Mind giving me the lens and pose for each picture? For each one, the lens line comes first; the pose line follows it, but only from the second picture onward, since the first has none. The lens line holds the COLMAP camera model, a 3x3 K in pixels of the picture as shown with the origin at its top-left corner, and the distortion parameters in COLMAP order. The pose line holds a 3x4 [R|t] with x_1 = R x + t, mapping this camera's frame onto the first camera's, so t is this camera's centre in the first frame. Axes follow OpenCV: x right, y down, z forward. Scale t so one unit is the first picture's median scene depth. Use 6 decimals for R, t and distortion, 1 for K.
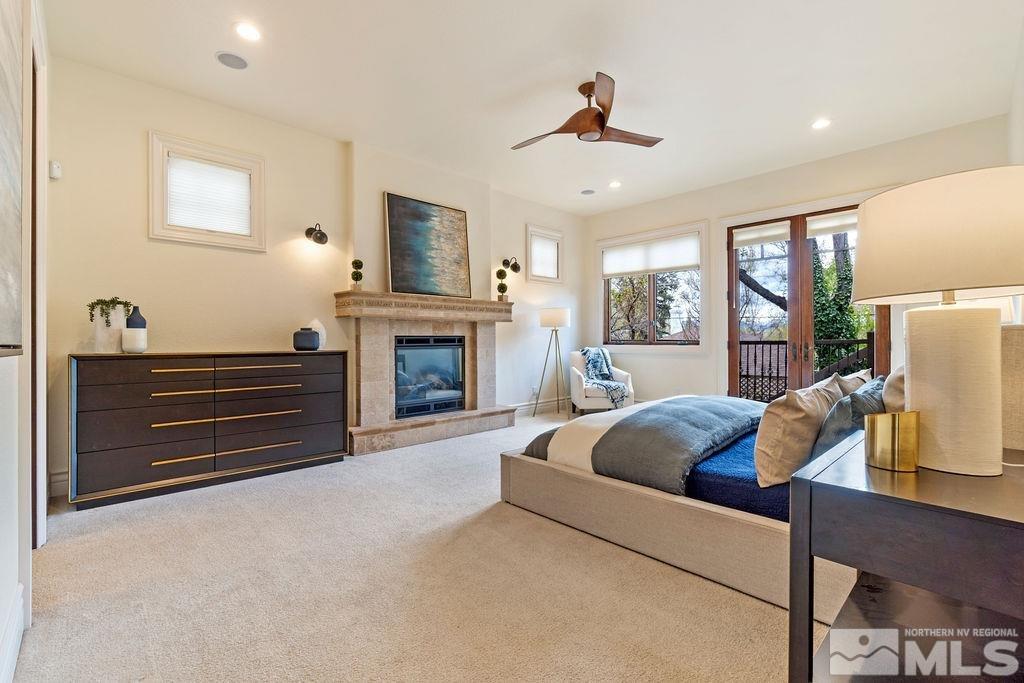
lens RADIAL K [[434.3, 0, 508.9], [0, 434.3, 341.1], [0, 0, 1]] dist [-0.014970, 0.000077]
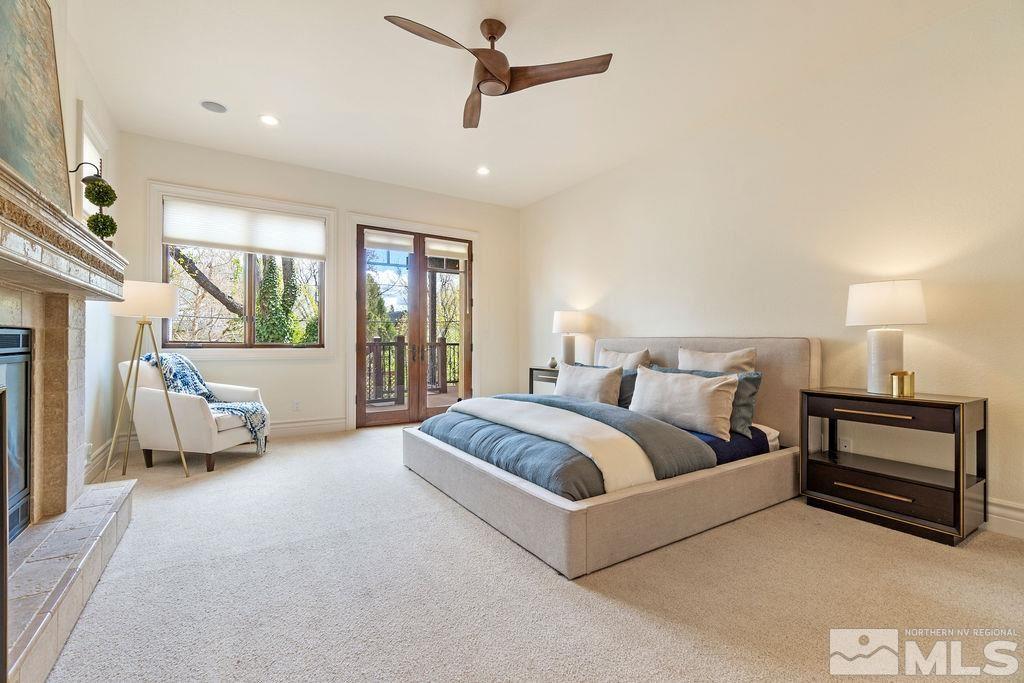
lens RADIAL K [[434.3, 0, 508.9], [0, 434.3, 341.1], [0, 0, 1]] dist [-0.014970, 0.000077]
pose [[0.217588, 0.008550, 0.976003, -0.349938], [-0.006353, 0.999953, -0.007344, -0.000497], [-0.976020, -0.004603, 0.217632, 0.466713]]
